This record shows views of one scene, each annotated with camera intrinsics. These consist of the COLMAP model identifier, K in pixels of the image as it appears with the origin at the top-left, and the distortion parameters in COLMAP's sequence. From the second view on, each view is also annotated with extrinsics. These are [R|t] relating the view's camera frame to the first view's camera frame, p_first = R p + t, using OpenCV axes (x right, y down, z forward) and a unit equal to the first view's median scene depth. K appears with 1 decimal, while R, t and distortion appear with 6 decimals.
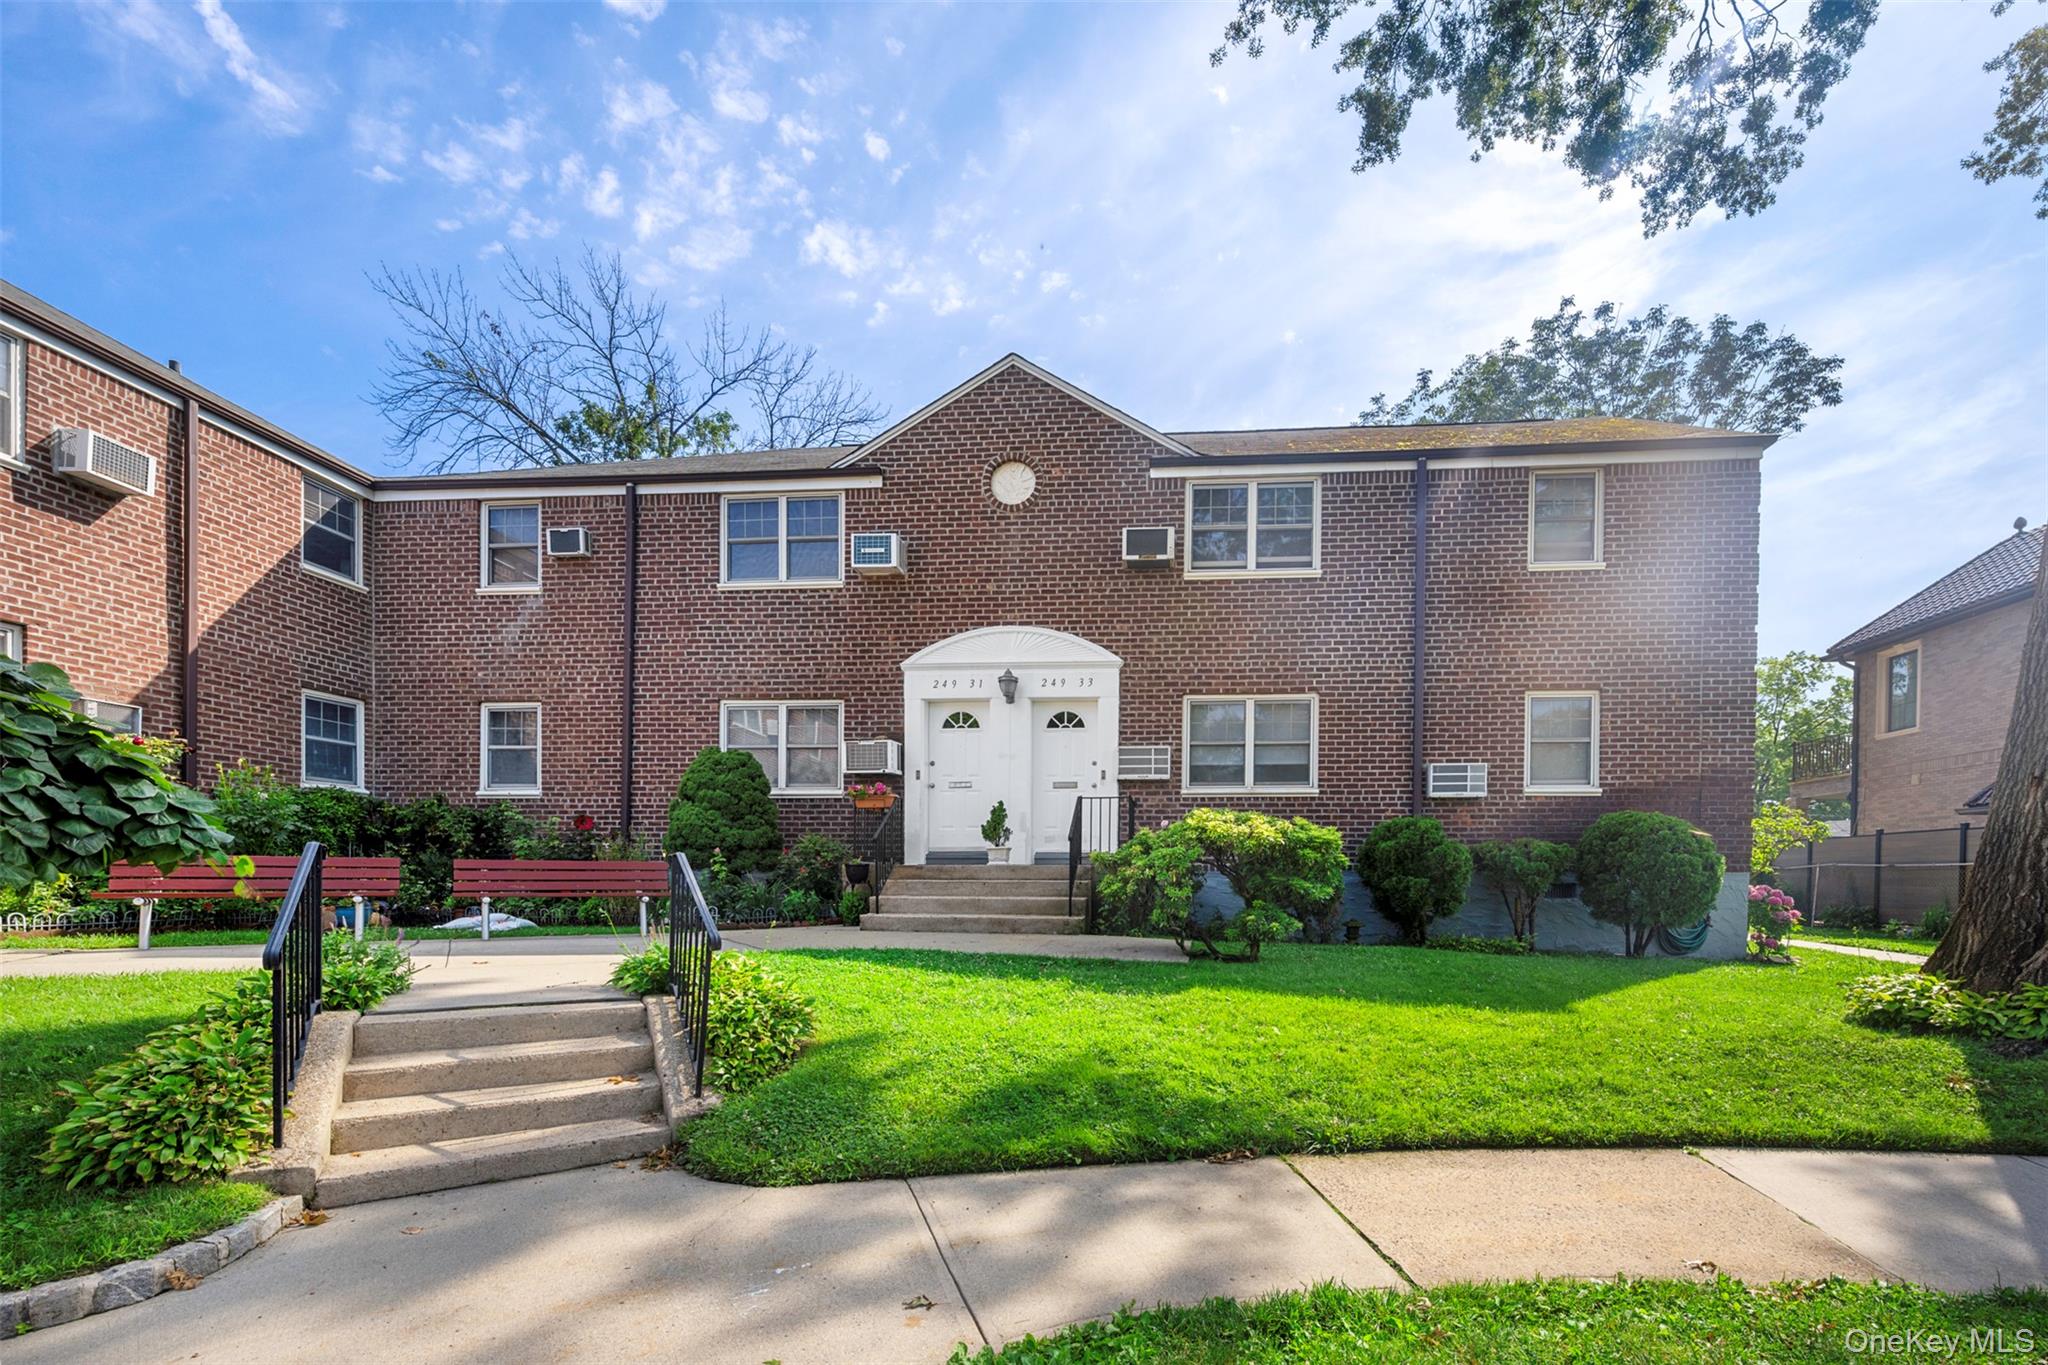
lens RADIAL K [[834.1, 0, 1061.3], [0, 834.1, 899.9], [0, 0, 1]] dist [0.001496, -0.001267]
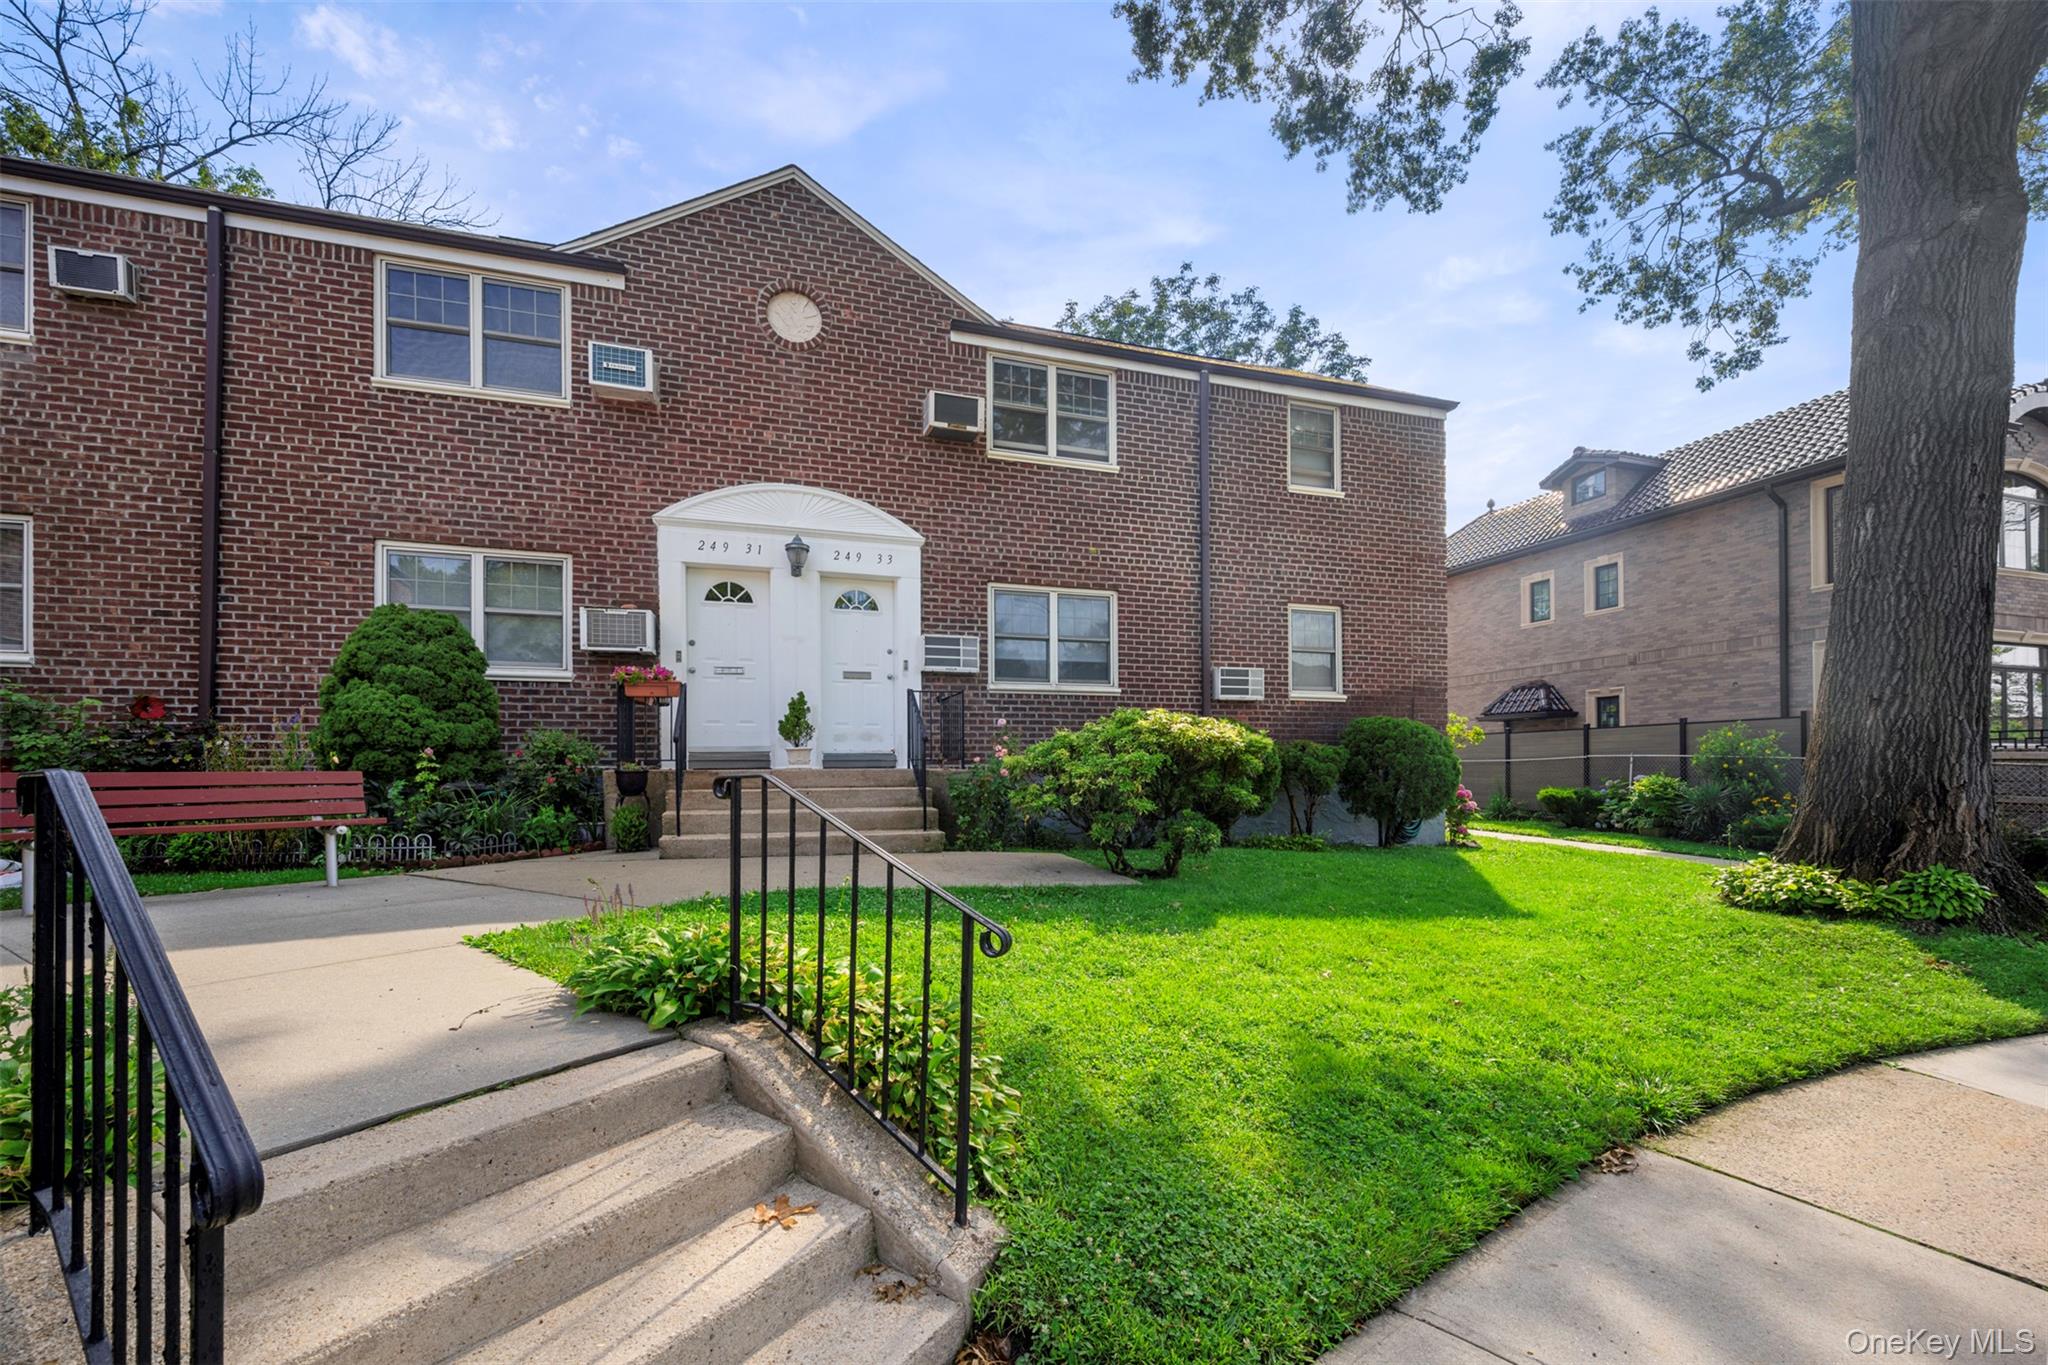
lens RADIAL K [[834.1, 0, 986.7], [0, 834.1, 777.0], [0, 0, 1]] dist [0.001496, -0.001267]
pose [[0.926421, -0.011466, 0.376315, -0.202477], [0.019247, 0.999672, -0.016922, -0.015773], [-0.375997, 0.022920, 0.926337, 0.155177]]
